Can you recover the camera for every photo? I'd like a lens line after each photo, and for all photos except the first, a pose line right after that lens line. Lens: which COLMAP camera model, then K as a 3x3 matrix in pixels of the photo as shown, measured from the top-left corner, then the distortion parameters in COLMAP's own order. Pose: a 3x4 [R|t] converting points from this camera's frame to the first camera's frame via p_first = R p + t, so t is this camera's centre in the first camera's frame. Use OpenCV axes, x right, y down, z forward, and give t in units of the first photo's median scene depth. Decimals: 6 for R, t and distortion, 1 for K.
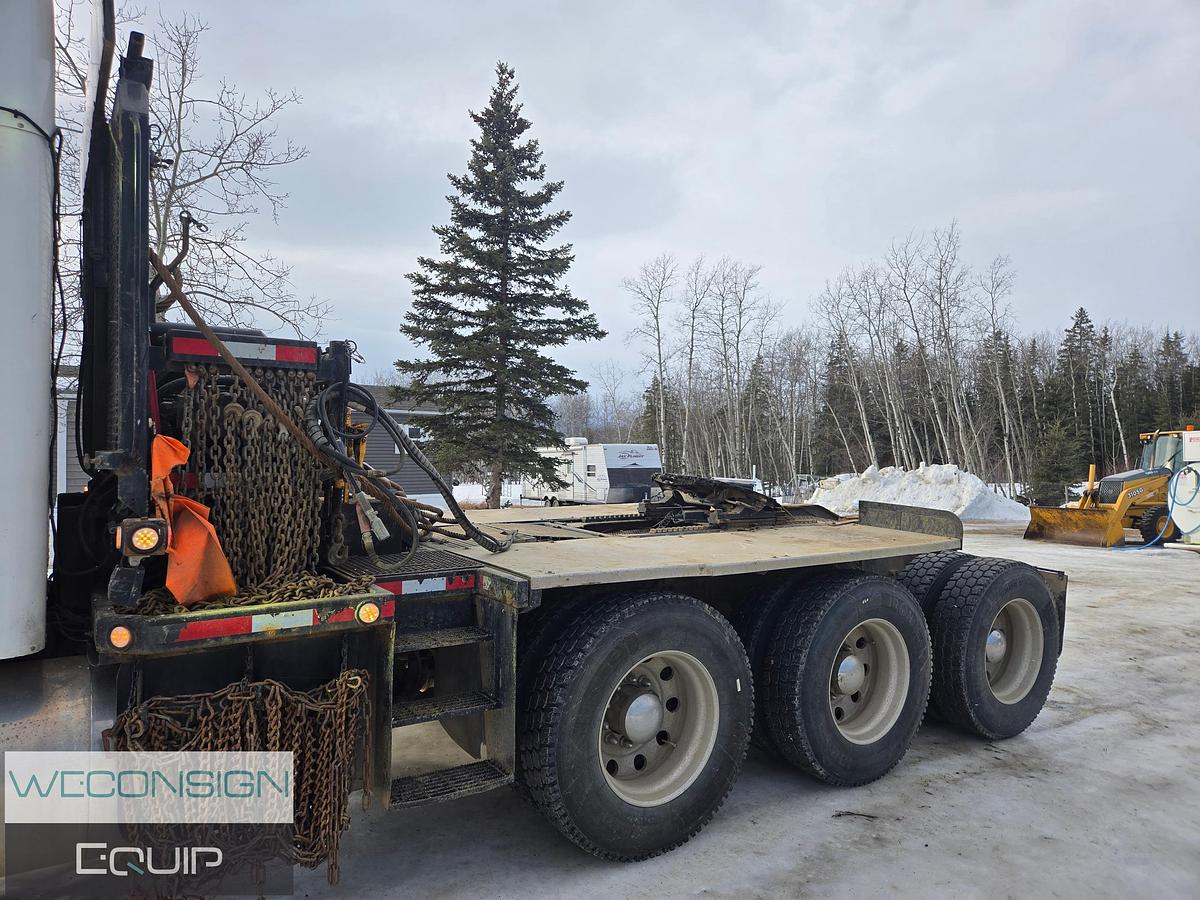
lens RADIAL K [[793.3, 0, 596.9], [0, 793.3, 447.8], [0, 0, 1]] dist [0.078938, -0.064460]
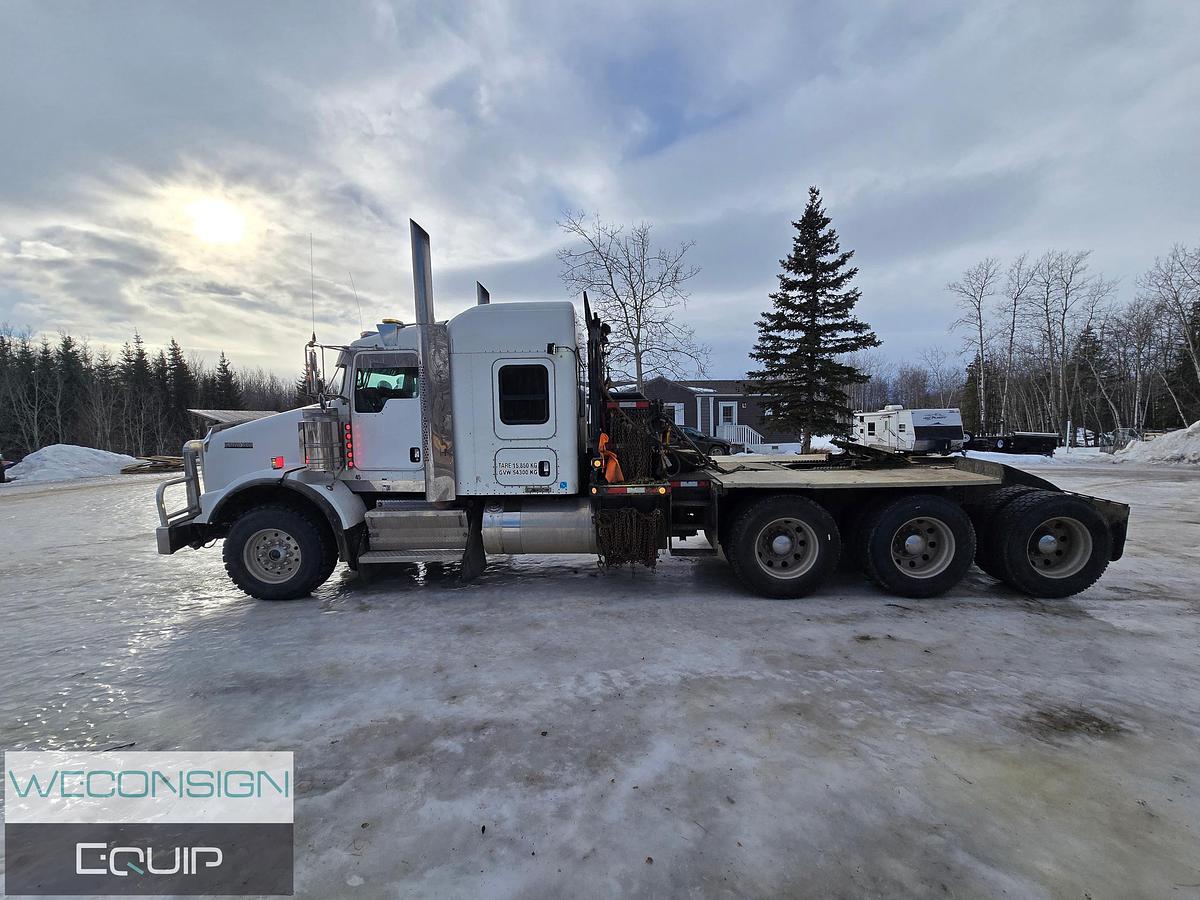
lens RADIAL K [[794.0, 0, 608.5], [0, 794.0, 454.7], [0, 0, 1]] dist [0.076220, -0.066357]
pose [[0.795739, 0.025855, -0.605087, 0.566406], [0.030937, 0.996049, 0.083246, -0.076855], [0.604849, -0.084962, 0.791795, -0.618647]]
